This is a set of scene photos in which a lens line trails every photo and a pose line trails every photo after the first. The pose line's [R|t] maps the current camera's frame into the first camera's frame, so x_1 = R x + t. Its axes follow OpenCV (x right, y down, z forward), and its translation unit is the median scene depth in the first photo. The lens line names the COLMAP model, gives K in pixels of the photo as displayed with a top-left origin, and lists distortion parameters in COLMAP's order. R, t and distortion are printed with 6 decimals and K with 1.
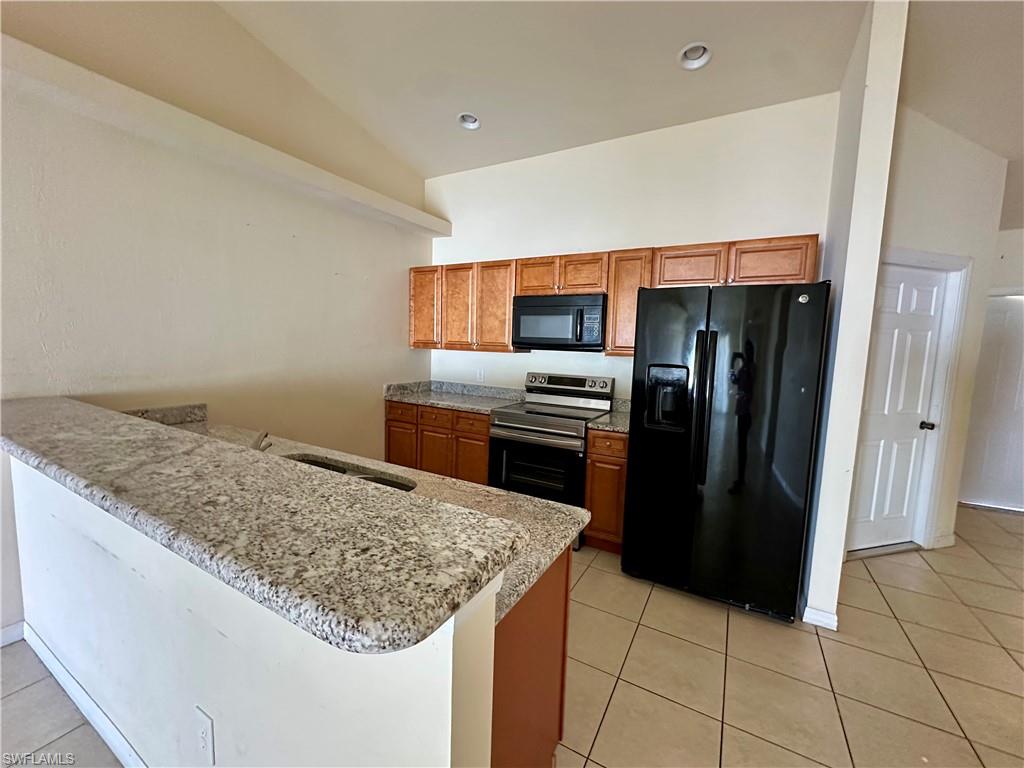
lens RADIAL K [[408.5, 0, 512.0], [0, 408.5, 384.0], [0, 0, 1]] dist [-0.002429, 0.000243]
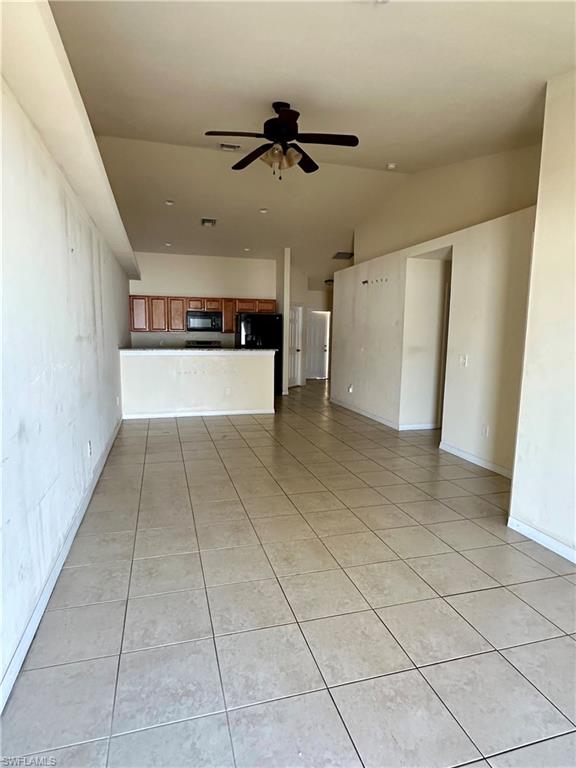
lens RADIAL K [[433.2, 0, 288.0], [0, 433.2, 384.0], [0, 0, 1]] dist [-0.000511, -0.000045]
pose [[0.703142, -0.116137, 0.701501, -1.610982], [0.081770, 0.993233, 0.082473, 0.075615], [-0.706332, -0.000628, 0.707880, -1.498702]]
